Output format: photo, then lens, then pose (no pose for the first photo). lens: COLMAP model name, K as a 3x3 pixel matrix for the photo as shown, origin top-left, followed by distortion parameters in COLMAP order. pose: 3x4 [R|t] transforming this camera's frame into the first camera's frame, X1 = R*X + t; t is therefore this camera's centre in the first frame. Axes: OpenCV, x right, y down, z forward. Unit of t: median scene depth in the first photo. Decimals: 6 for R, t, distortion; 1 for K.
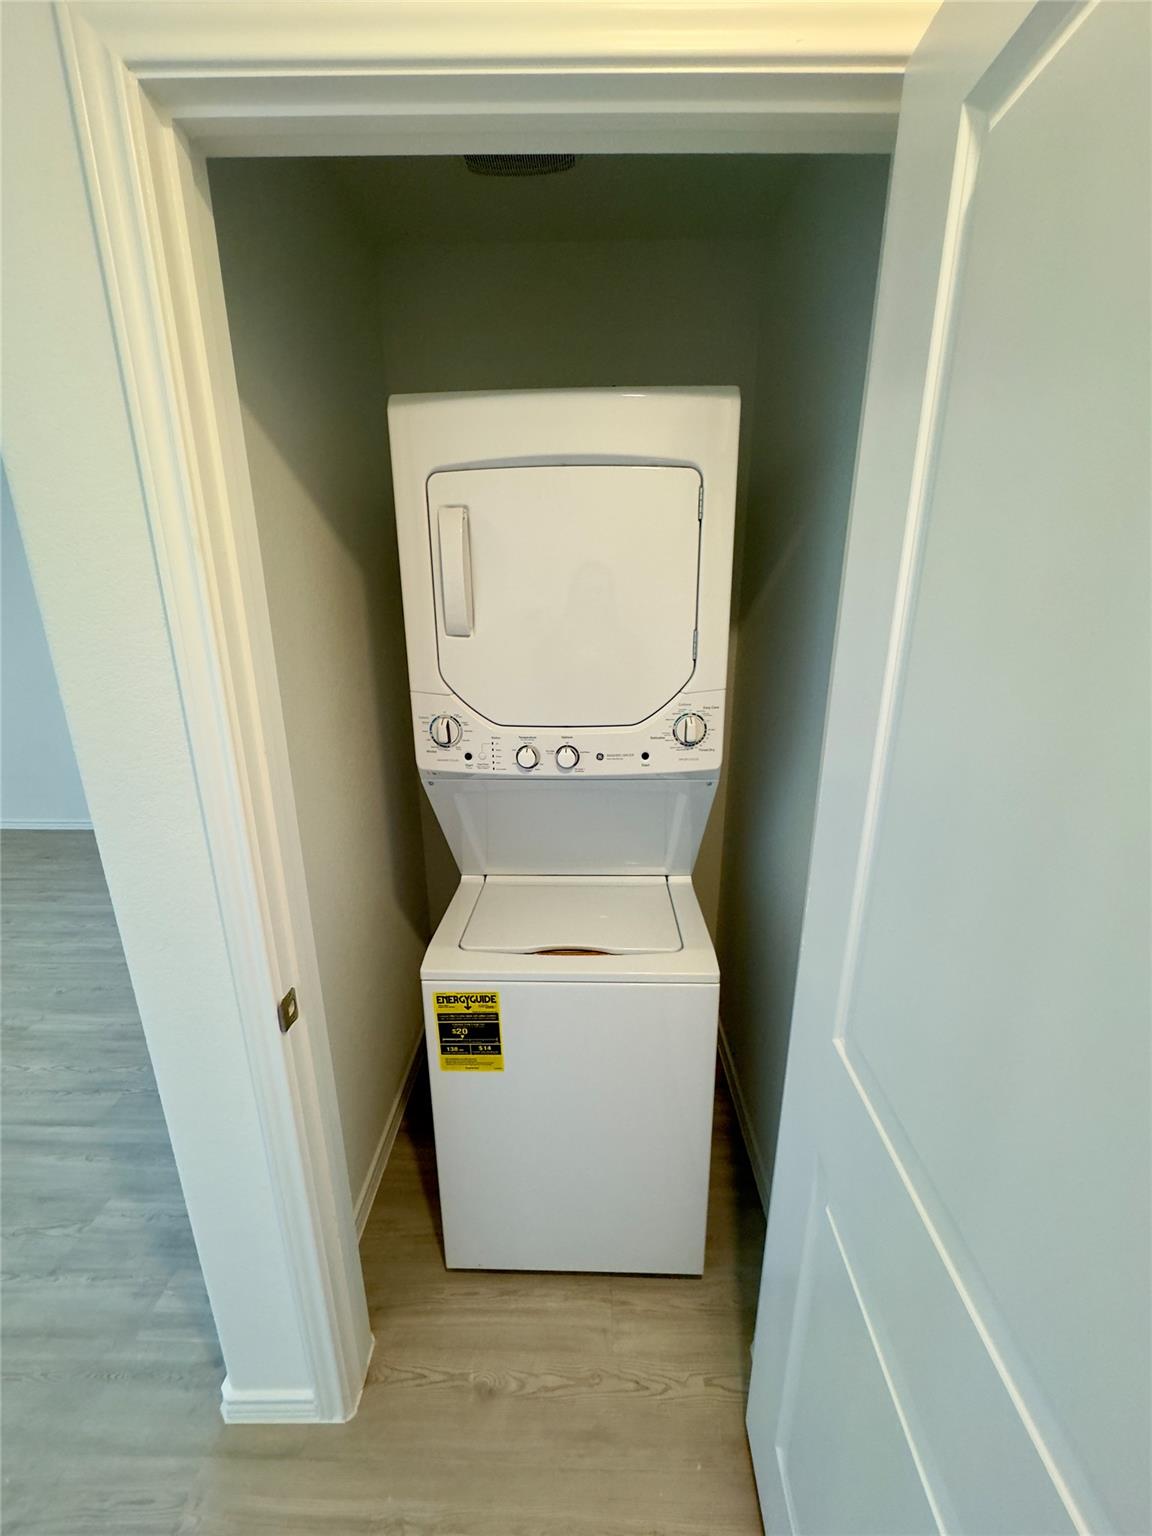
lens RADIAL K [[616.6, 0, 573.1], [0, 616.6, 773.2], [0, 0, 1]] dist [-0.001249, 0.001436]
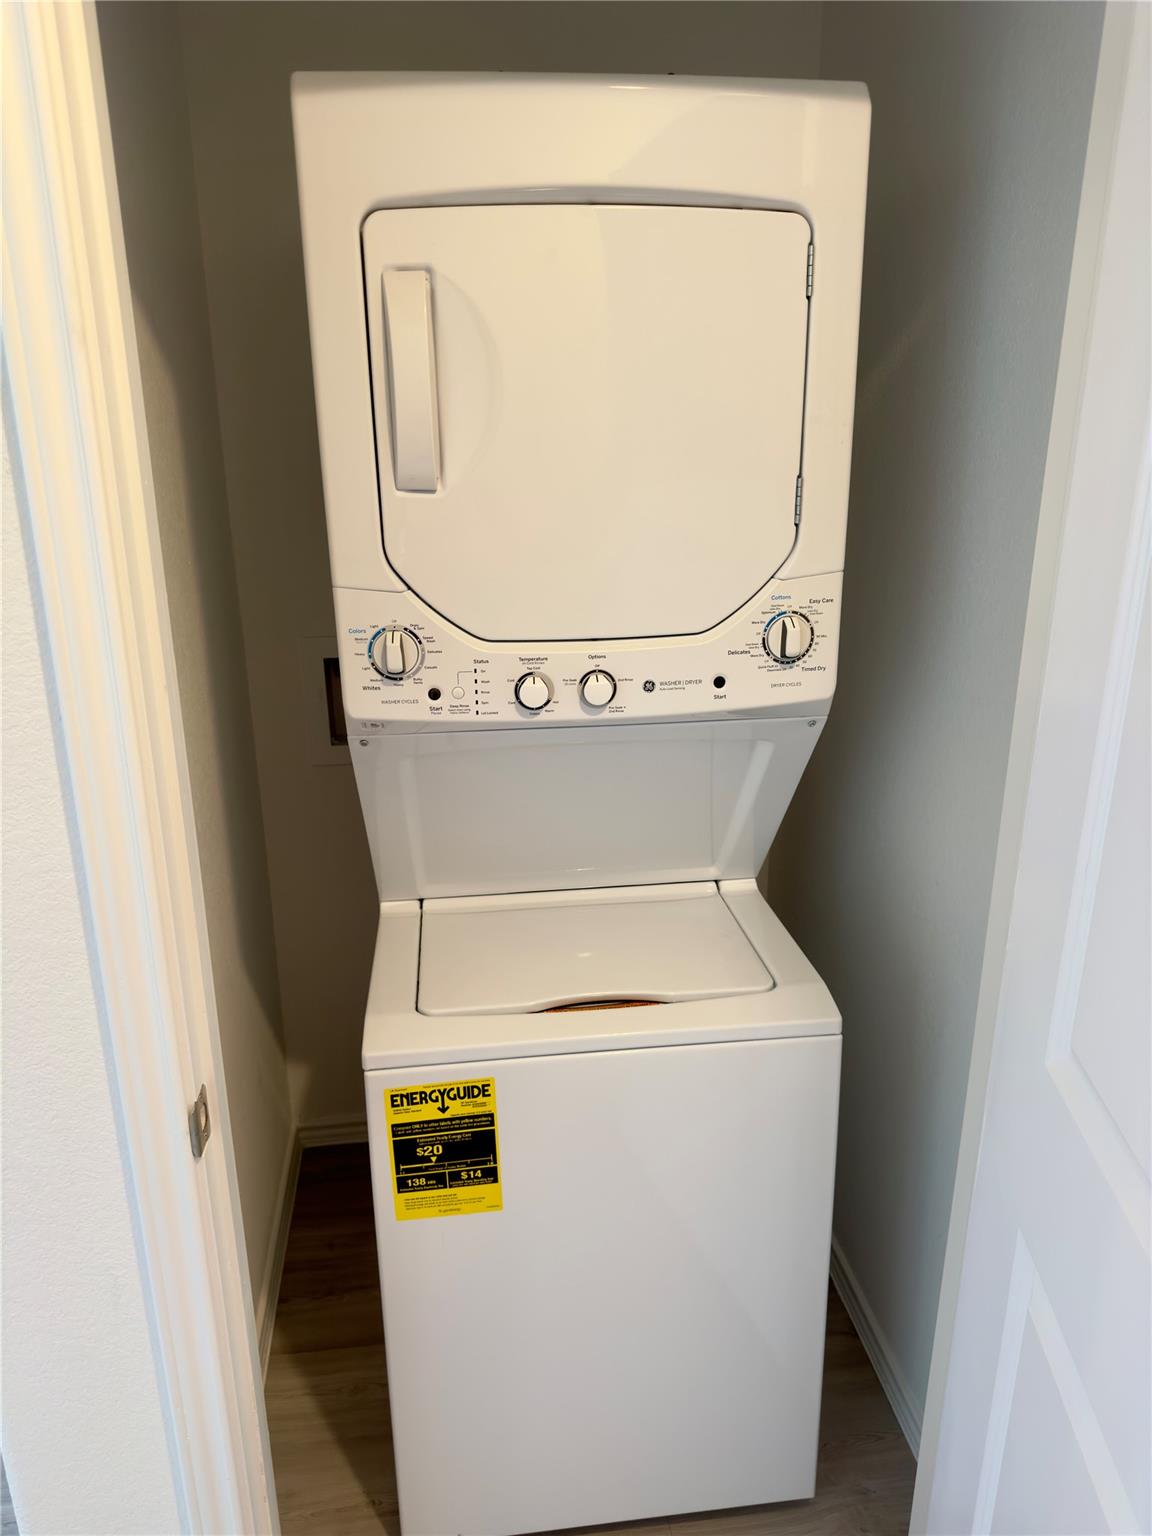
lens RADIAL K [[1084.5, 0, 577.1], [0, 1084.5, 777.2], [0, 0, 1]] dist [0.064503, -0.073247]
pose [[0.988344, -0.049452, 0.143979, -0.188793], [0.044503, 0.998309, 0.037395, 0.020623], [-0.145585, -0.030552, 0.988874, -0.074395]]
